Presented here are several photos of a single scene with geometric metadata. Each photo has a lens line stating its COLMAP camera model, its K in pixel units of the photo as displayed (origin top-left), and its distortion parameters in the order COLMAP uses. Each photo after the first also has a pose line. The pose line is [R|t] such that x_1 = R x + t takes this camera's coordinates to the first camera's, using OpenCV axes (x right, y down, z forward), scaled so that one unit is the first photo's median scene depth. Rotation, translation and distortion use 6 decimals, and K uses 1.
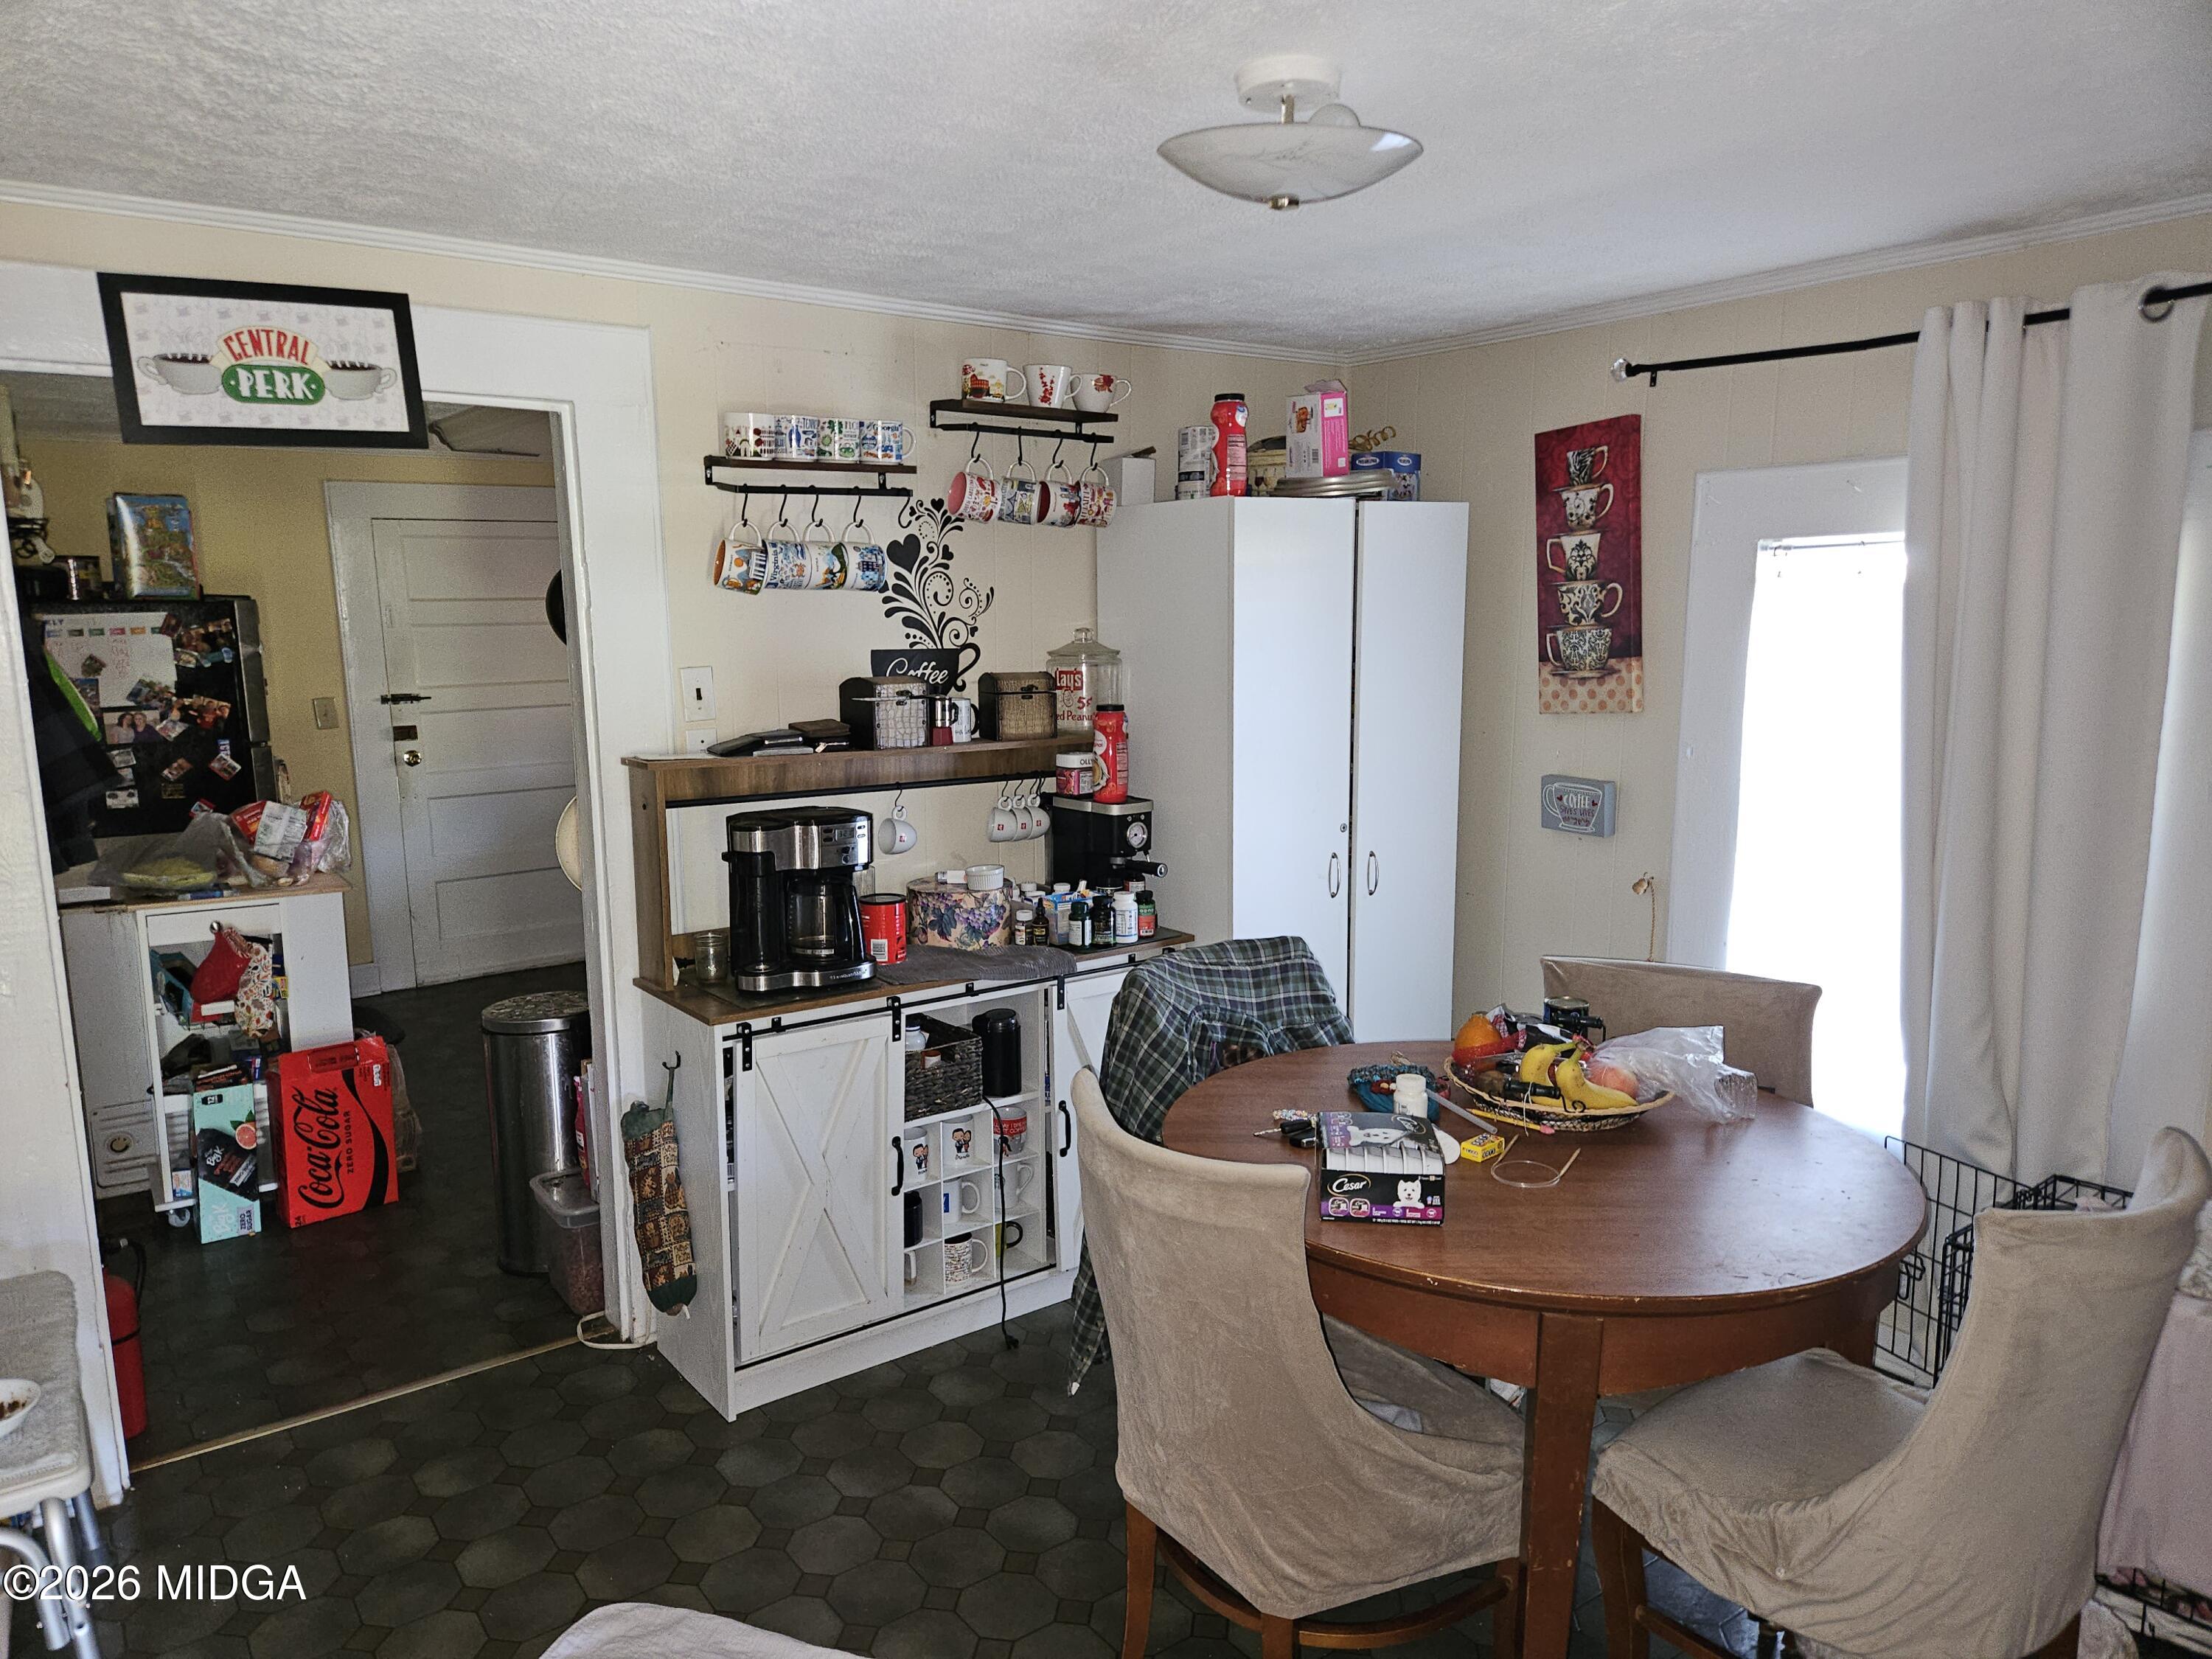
lens RADIAL K [[1488.7, 0, 1094.7], [0, 1488.7, 832.8], [0, 0, 1]] dist [0.073722, -0.060665]
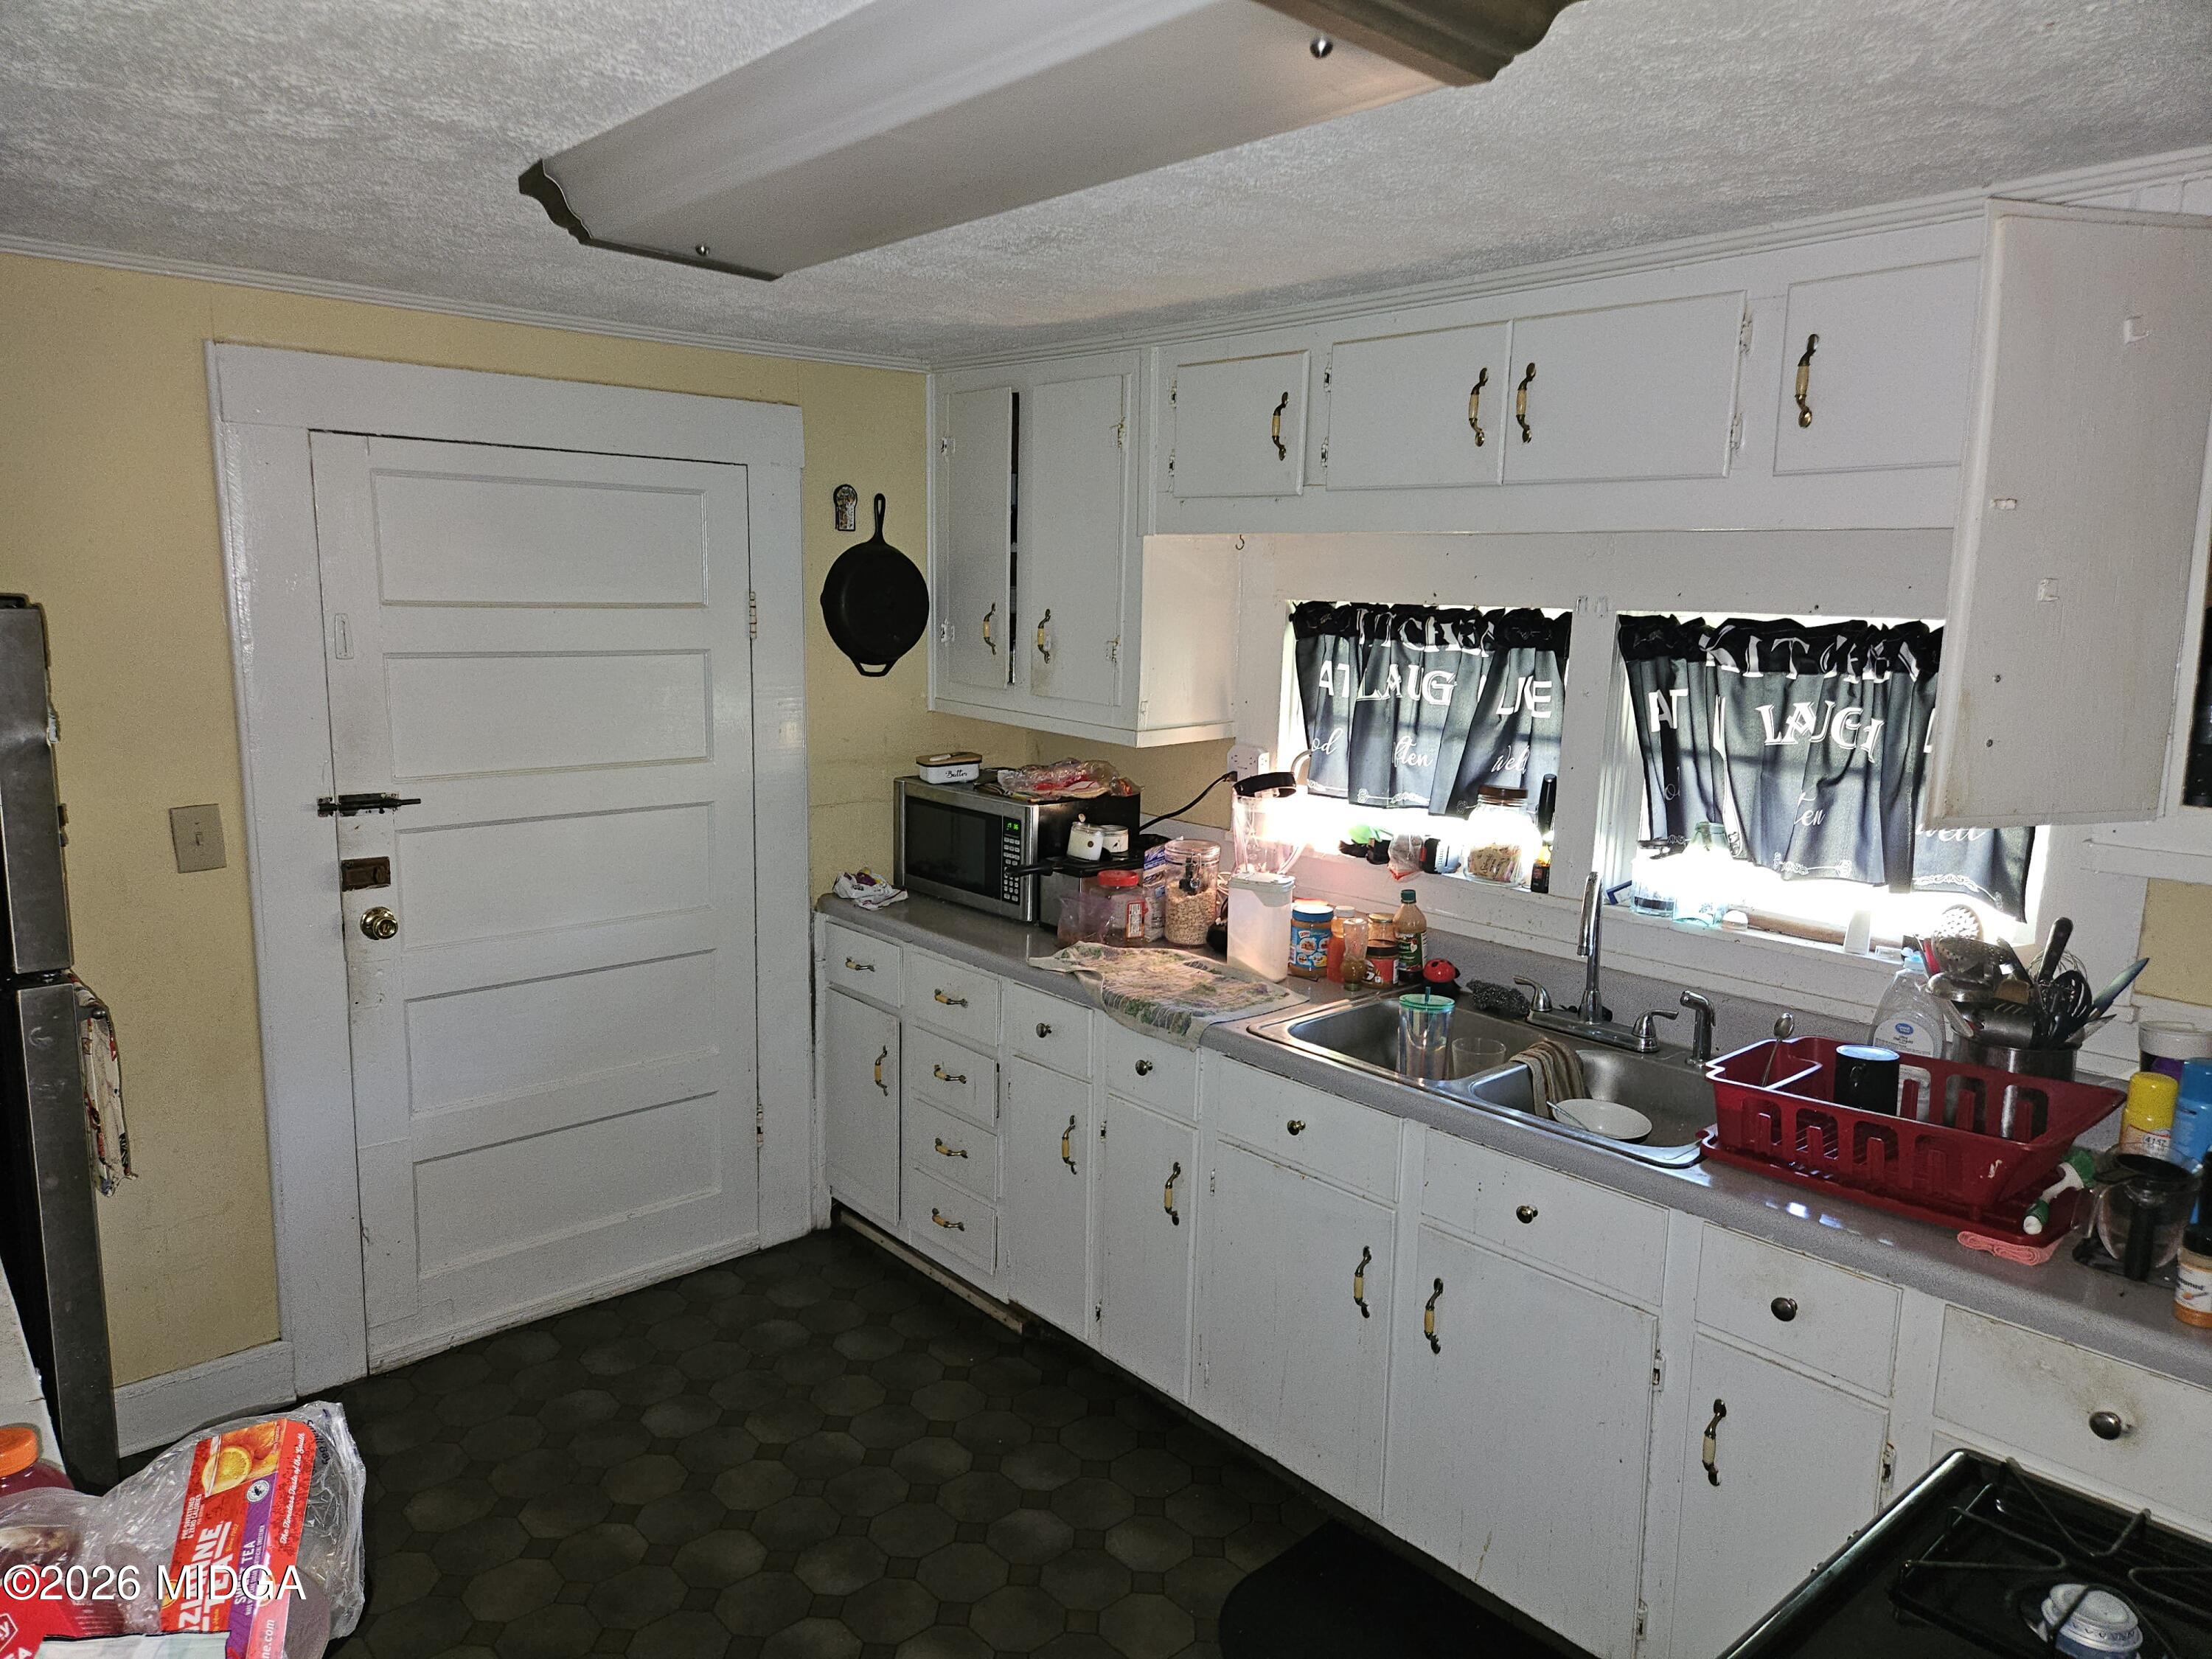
lens RADIAL K [[1488.7, 0, 1106.1], [0, 1488.7, 834.5], [0, 0, 1]] dist [0.073722, -0.060665]
pose [[0.994525, 0.023889, 0.101733, -0.328335], [-0.024382, 0.999696, 0.003612, -0.105597], [-0.101616, -0.006073, 0.994805, 0.597516]]
